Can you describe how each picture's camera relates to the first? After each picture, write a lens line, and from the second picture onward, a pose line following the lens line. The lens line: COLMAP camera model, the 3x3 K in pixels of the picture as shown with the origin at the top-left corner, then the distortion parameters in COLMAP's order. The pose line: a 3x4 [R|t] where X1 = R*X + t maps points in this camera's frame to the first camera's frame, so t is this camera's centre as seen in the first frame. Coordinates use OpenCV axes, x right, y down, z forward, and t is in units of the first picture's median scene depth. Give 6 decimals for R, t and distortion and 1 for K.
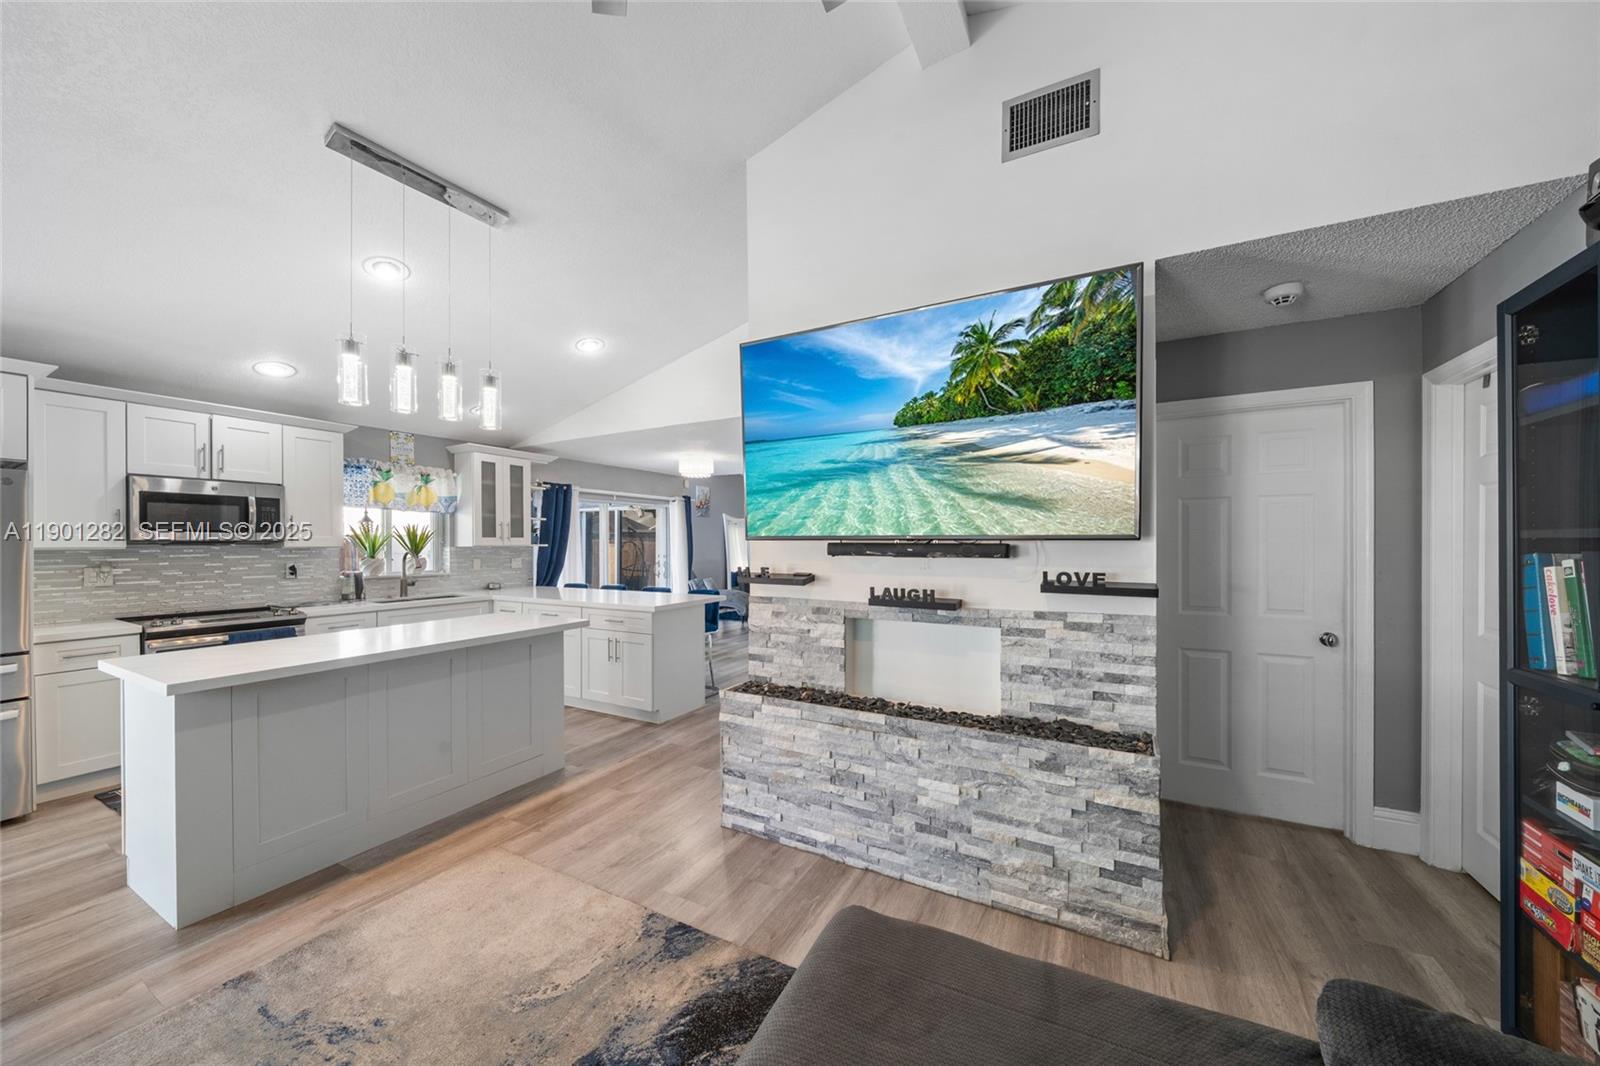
lens RADIAL K [[552.5, 0, 788.6], [0, 552.5, 544.0], [0, 0, 1]] dist [-0.003208, -0.000053]
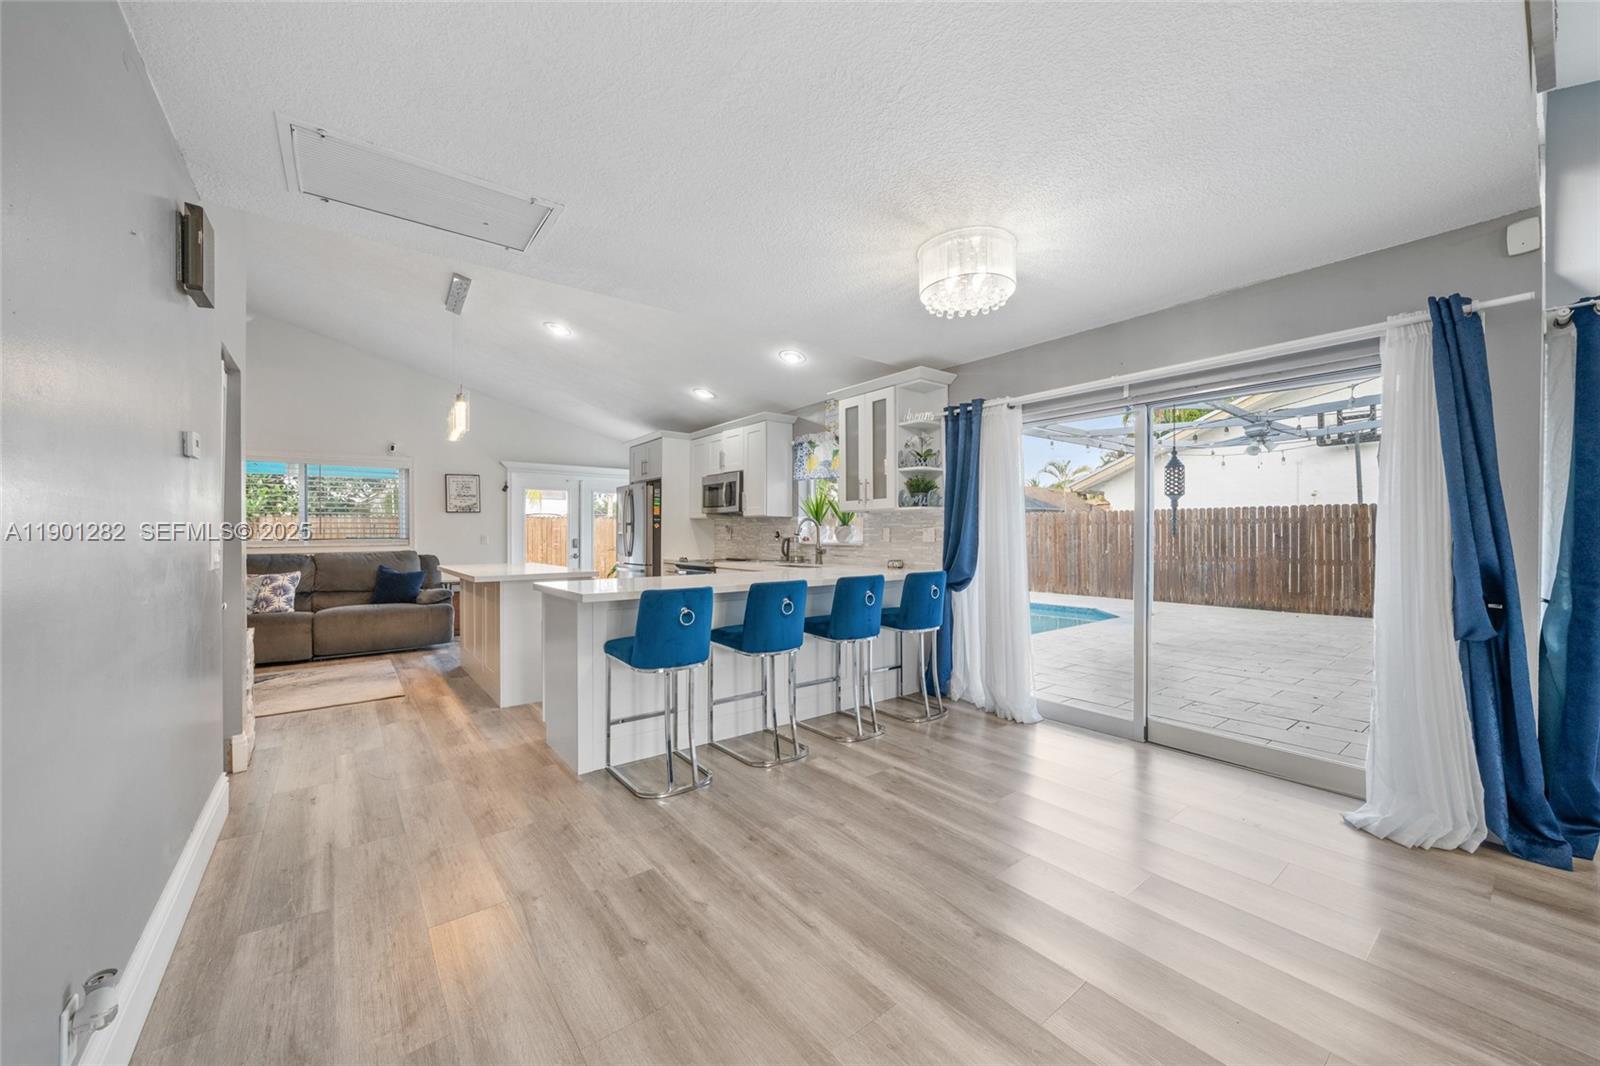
lens RADIAL K [[599.4, 0, 798.3], [0, 599.4, 539.5], [0, 0, 1]] dist [-0.001575, -0.000055]
pose [[-0.394654, 0.013212, -0.918735, 0.559506], [0.002587, 0.999909, 0.013268, 0.063179], [0.918826, 0.002859, -0.394653, 2.440527]]
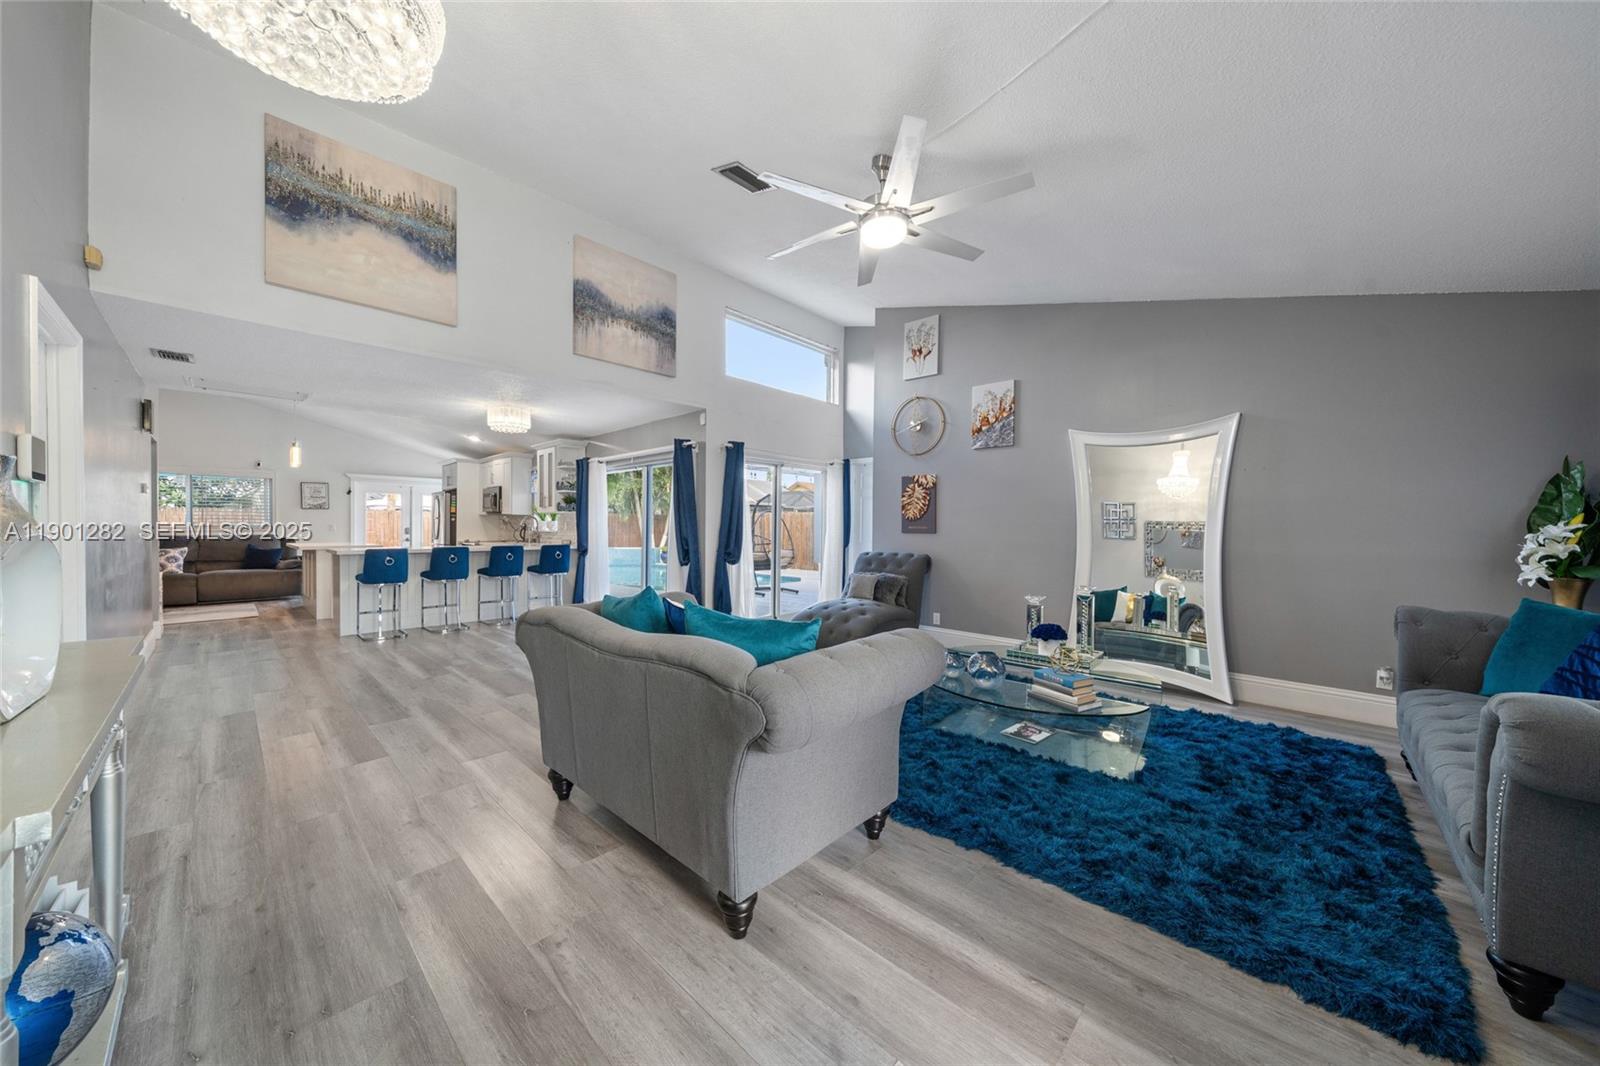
lens RADIAL K [[552.5, 0, 798.7], [0, 552.5, 536.7], [0, 0, 1]] dist [-0.003208, -0.000053]
pose [[-0.251510, 0.019359, -0.967661, 1.320253], [-0.006451, 0.999744, 0.021678, 0.057924], [0.967833, 0.011694, -0.251321, 3.862754]]
